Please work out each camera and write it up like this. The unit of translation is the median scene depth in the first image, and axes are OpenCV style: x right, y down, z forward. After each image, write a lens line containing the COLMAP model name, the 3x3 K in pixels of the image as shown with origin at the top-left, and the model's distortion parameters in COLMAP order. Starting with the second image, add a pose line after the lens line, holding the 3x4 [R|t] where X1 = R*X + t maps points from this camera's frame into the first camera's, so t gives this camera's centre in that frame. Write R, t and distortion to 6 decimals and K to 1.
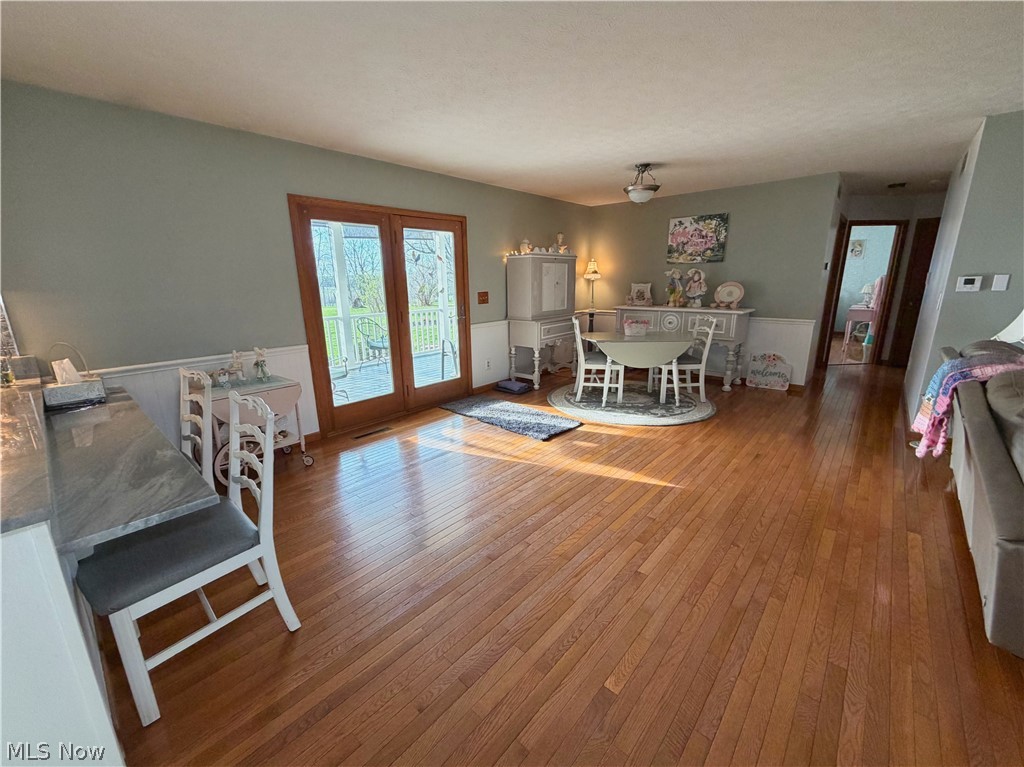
lens RADIAL K [[414.7, 0, 512.0], [0, 414.7, 383.5], [0, 0, 1]] dist [-0.000629, -0.000203]
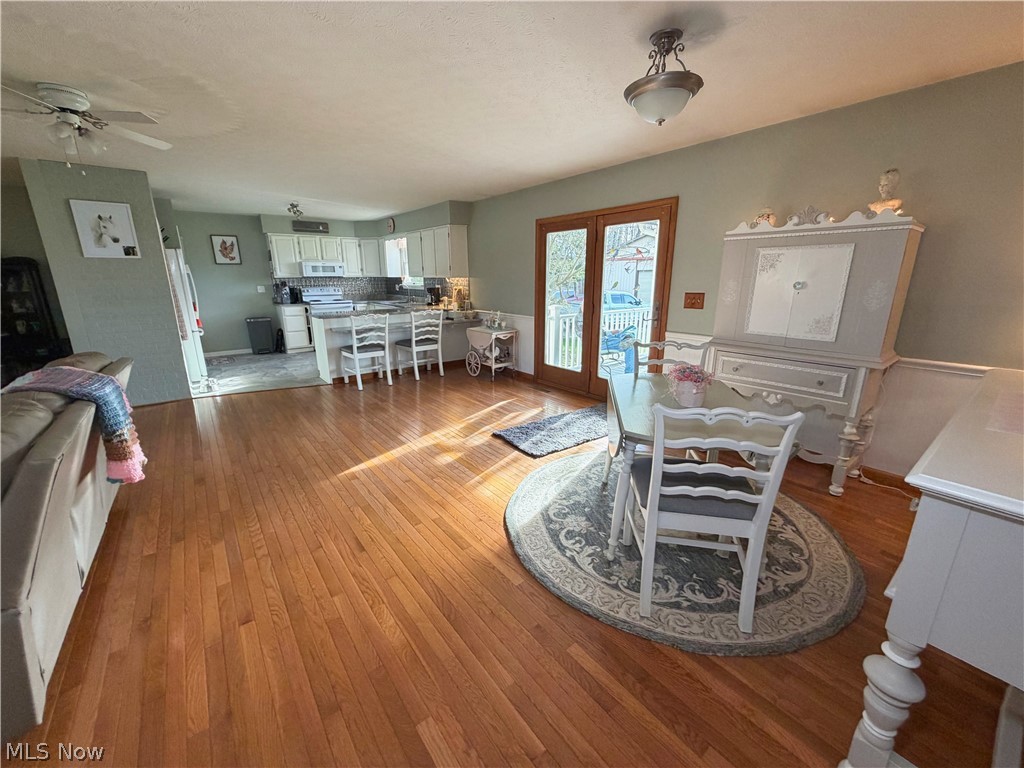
lens RADIAL K [[414.7, 0, 512.0], [0, 414.7, 384.0], [0, 0, 1]] dist [-0.000629, -0.000203]
pose [[-0.184059, 0.264023, -0.946792, 0.819984], [-0.235503, 0.923346, 0.303267, -0.243238], [0.954286, 0.278791, -0.107772, 0.908395]]
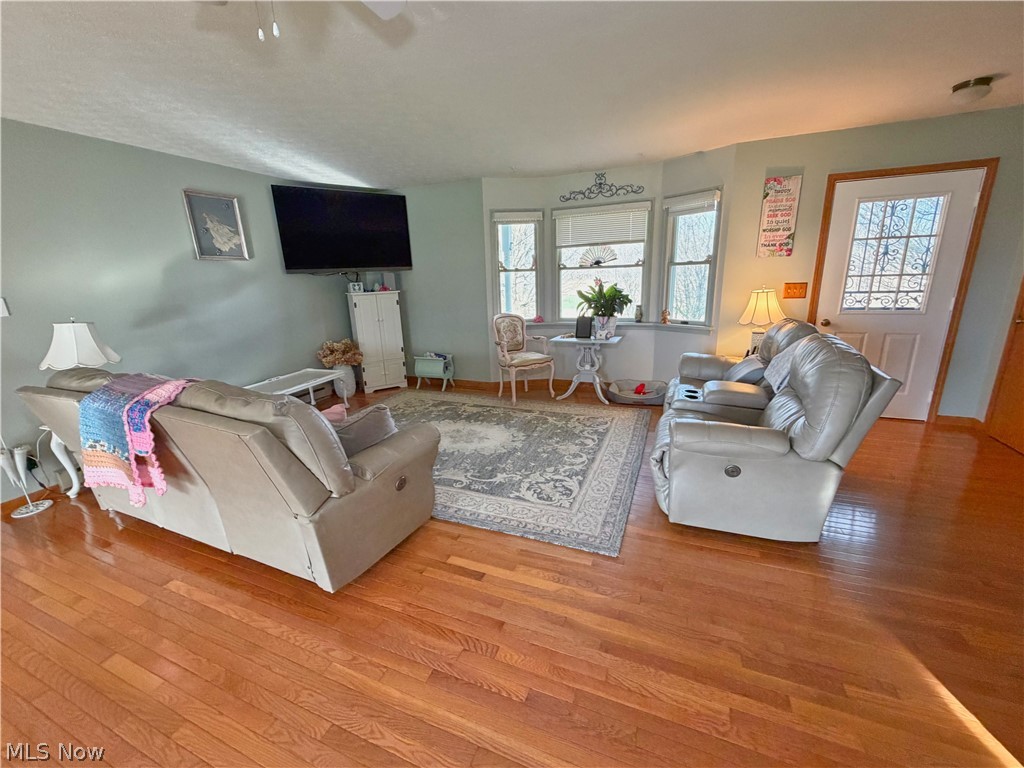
lens RADIAL K [[414.7, 0, 512.0], [0, 414.7, 384.0], [0, 0, 1]] dist [-0.000629, -0.000203]
pose [[-0.323294, -0.214238, 0.921728, 0.003488], [0.270523, 0.912462, 0.306970, -0.050477], [-0.906807, 0.348590, -0.237038, 0.197747]]
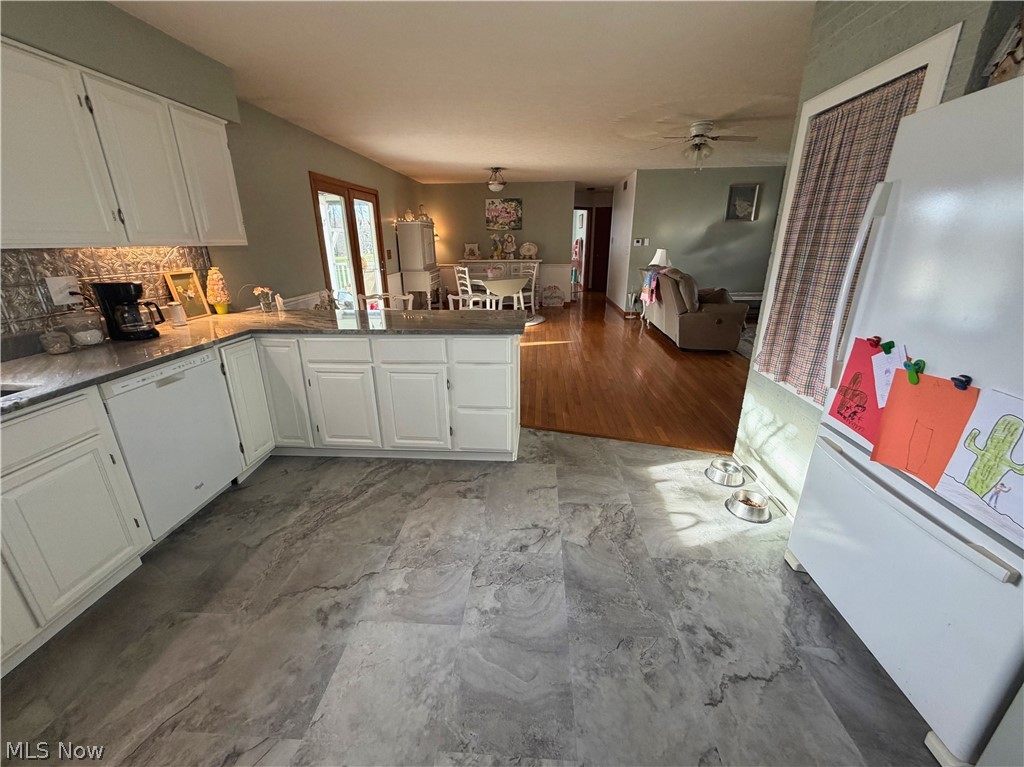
lens RADIAL K [[414.7, 0, 512.0], [0, 414.7, 383.5], [0, 0, 1]] dist [-0.000629, -0.000203]
pose [[0.788356, -0.195795, 0.583231, -0.670159], [0.148524, 0.980536, 0.128413, 0.090883], [-0.597022, -0.014612, 0.802092, -0.316443]]
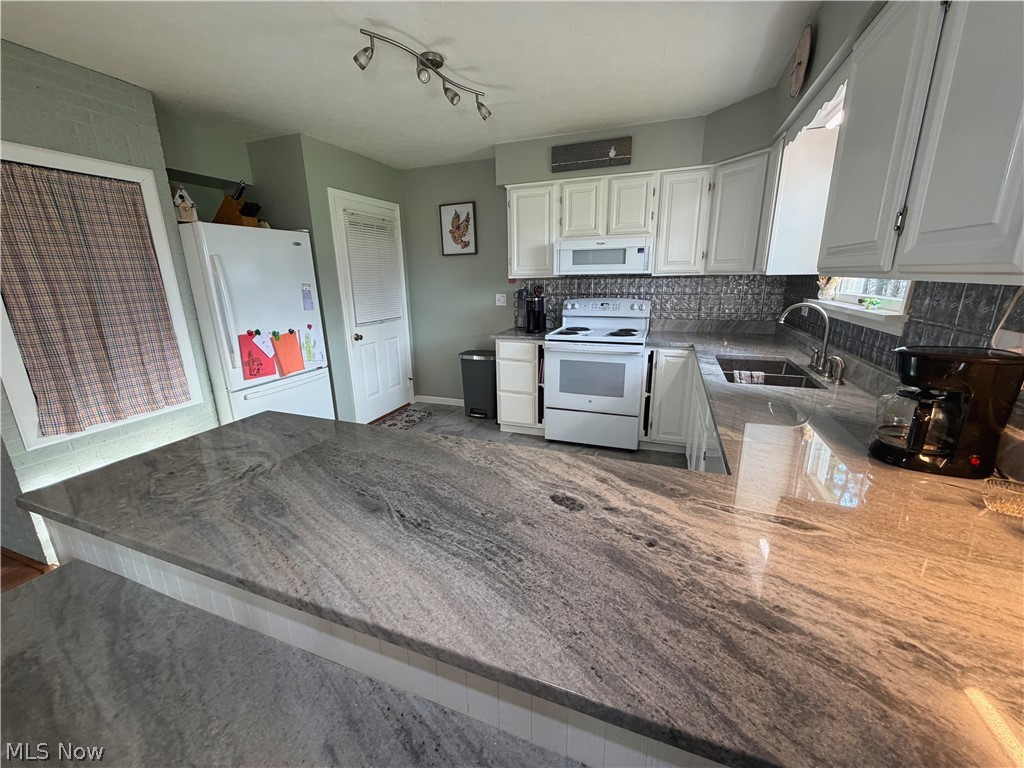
lens RADIAL K [[414.7, 0, 512.0], [0, 414.7, 384.0], [0, 0, 1]] dist [-0.000629, -0.000203]
pose [[-0.939324, 0.118979, -0.321737, -0.430389], [-0.051433, 0.878470, 0.475021, -0.112579], [0.339154, 0.462746, -0.819049, 0.462820]]
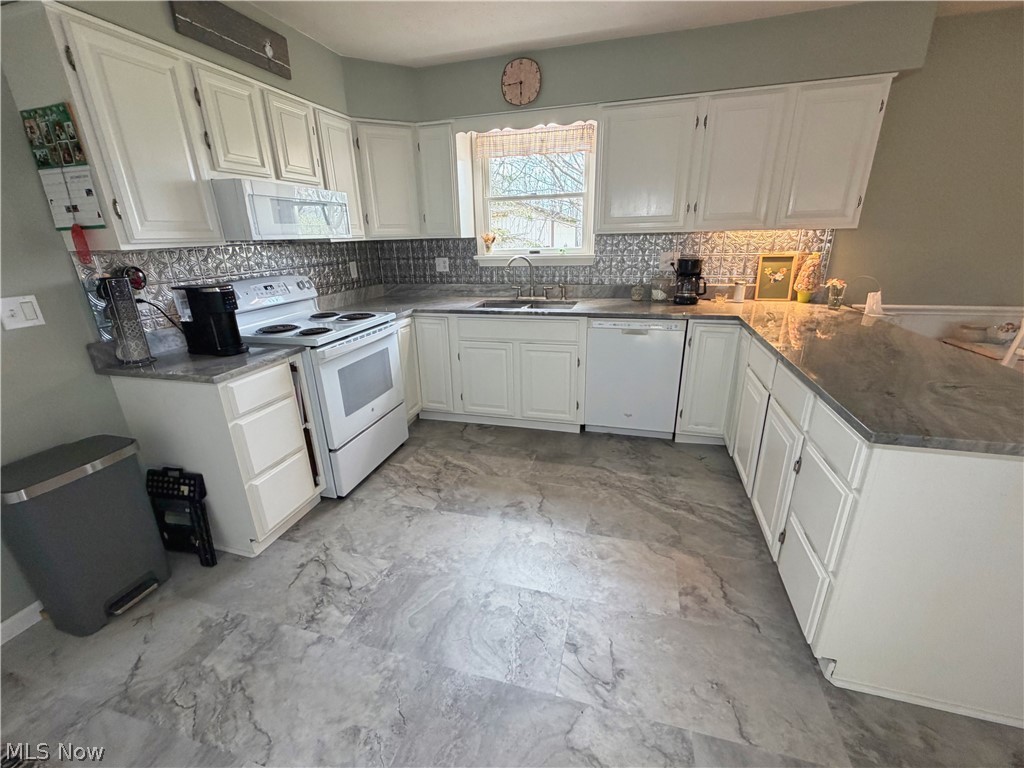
lens RADIAL K [[432.6, 0, 508.3], [0, 432.6, 385.6], [0, 0, 1]] dist [-0.001654, -0.000003]
pose [[0.426755, 0.302642, -0.852225, -0.232321], [-0.201263, 0.950494, 0.236757, 0.053039], [0.881688, 0.070484, 0.466538, -0.192742]]
